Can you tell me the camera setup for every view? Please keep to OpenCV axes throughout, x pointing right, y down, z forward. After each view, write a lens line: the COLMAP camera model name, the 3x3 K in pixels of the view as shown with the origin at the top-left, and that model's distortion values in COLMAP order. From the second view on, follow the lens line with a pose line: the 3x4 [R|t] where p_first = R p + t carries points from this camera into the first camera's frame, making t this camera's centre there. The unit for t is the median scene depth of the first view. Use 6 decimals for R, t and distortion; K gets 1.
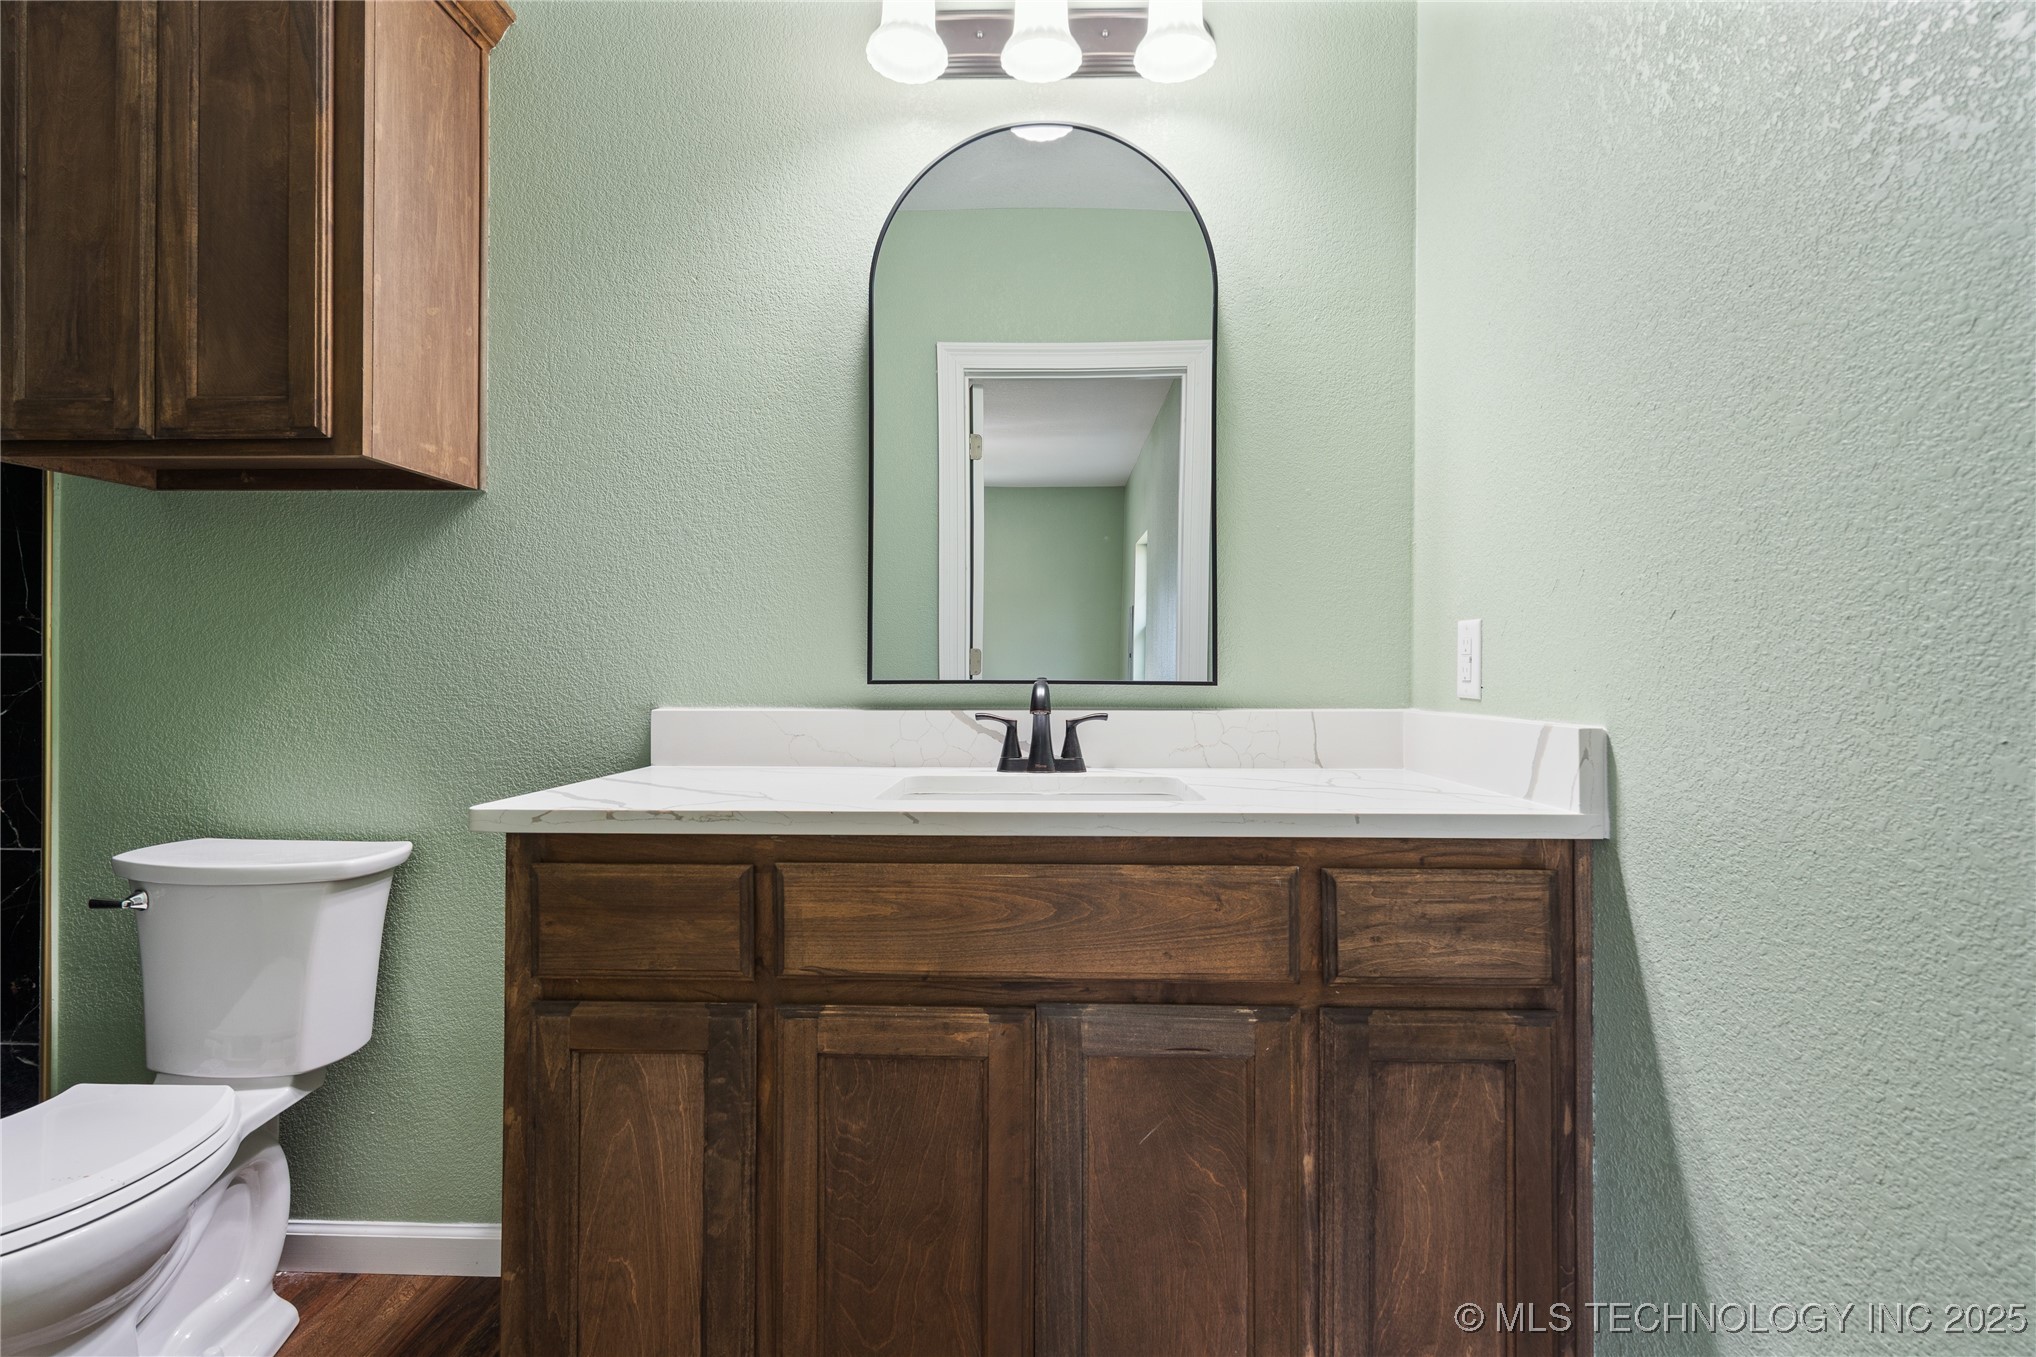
lens RADIAL K [[939.6, 0, 1015.6], [0, 939.6, 688.9], [0, 0, 1]] dist [0.000695, 0.000126]
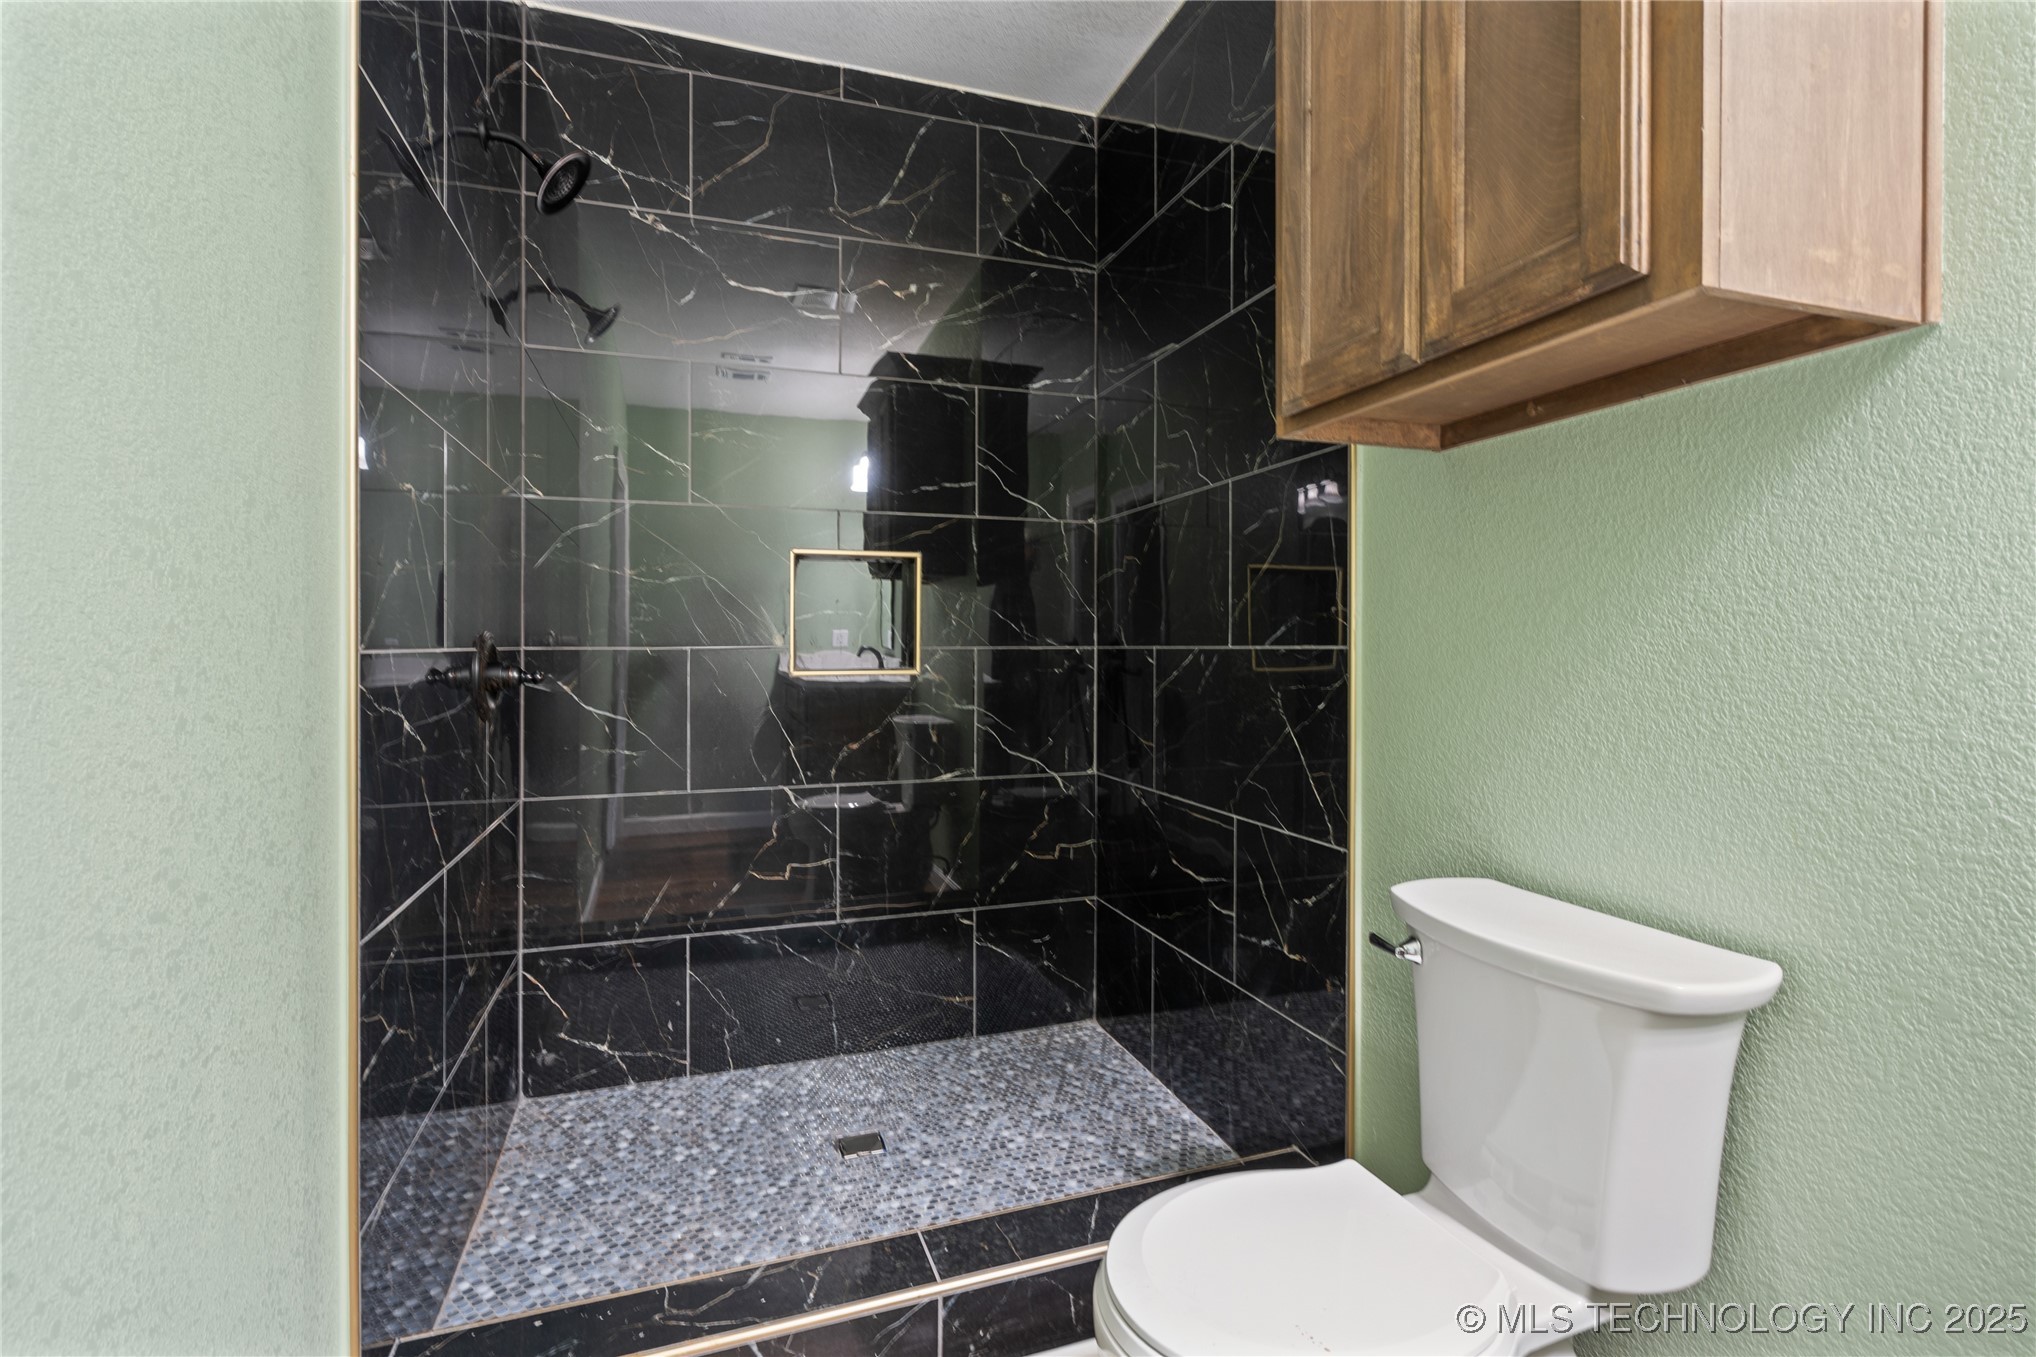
lens RADIAL K [[934.3, 0, 1017.1], [0, 934.3, 620.6], [0, 0, 1]] dist [0.000497, -0.000037]
pose [[0.350722, -0.032097, -0.935929, -0.304725], [-0.026918, 0.998654, -0.044335, -0.014020], [0.936093, 0.040742, 0.349386, 0.406803]]
